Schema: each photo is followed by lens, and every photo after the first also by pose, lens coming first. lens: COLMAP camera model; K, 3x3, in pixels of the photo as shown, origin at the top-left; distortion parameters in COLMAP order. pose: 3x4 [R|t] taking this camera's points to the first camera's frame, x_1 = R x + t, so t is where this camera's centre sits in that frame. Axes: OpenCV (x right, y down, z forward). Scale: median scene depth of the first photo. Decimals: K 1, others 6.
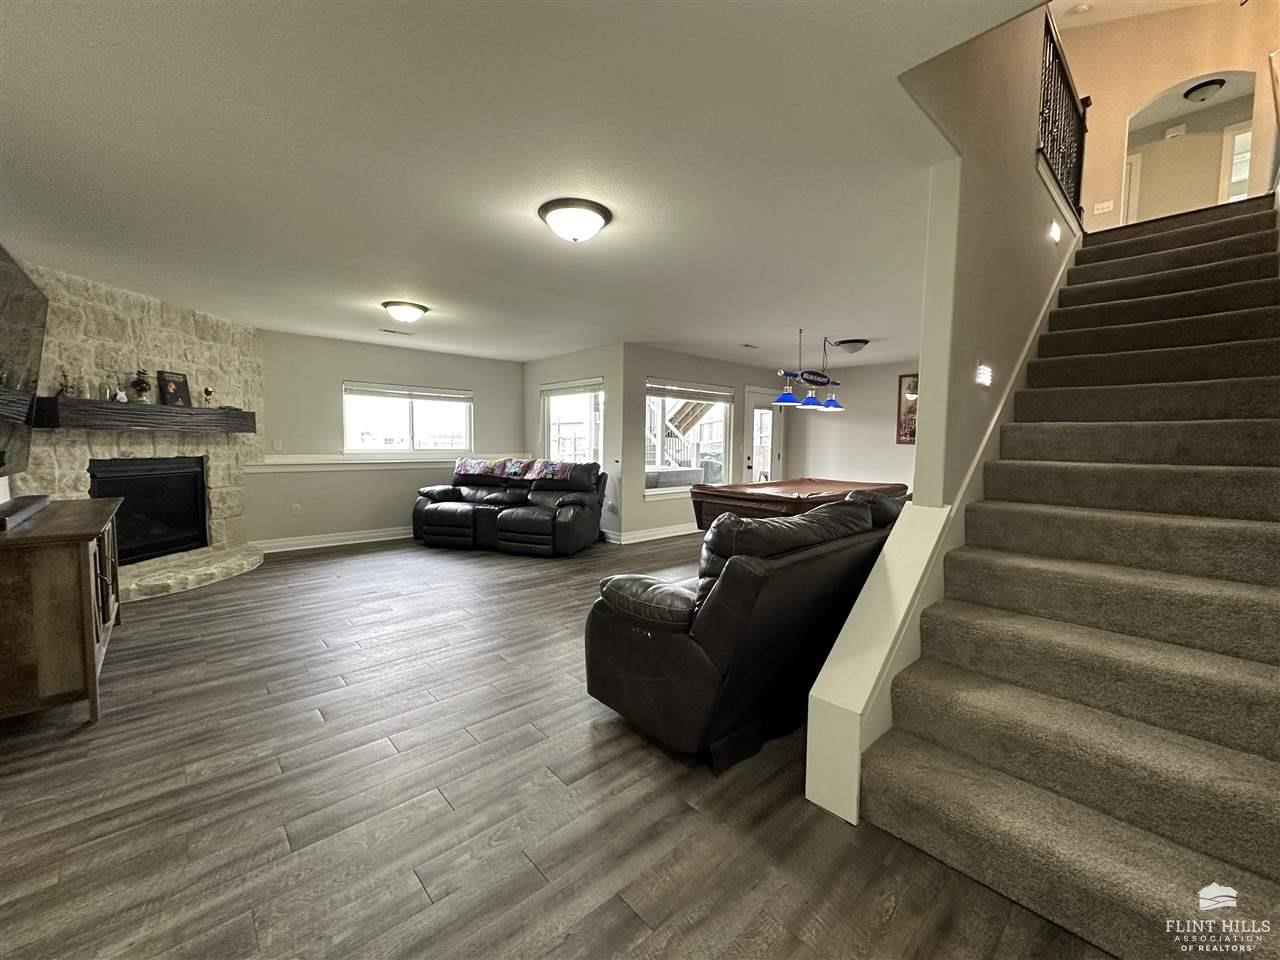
lens RADIAL K [[510.5, 0, 639.7], [0, 510.5, 477.2], [0, 0, 1]] dist [0.000023, 0.000095]
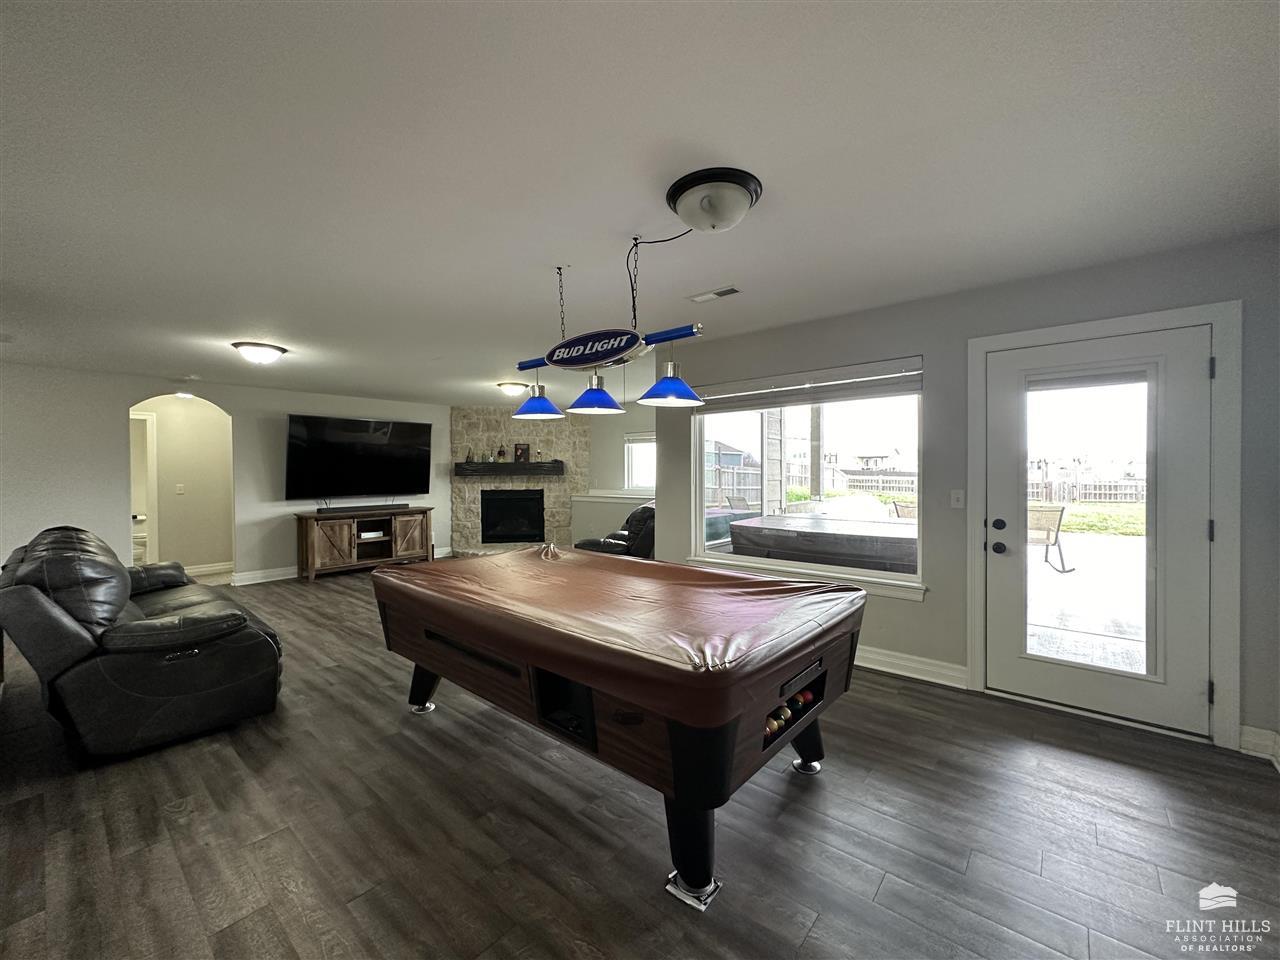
lens RADIAL K [[510.5, 0, 639.7], [0, 510.5, 477.2], [0, 0, 1]] dist [0.000023, 0.000095]
pose [[0.123717, -0.001523, -0.992316, 0.867721], [-0.057917, 0.998283, -0.008753, -0.082988], [0.990626, 0.058555, 0.123416, 1.072501]]
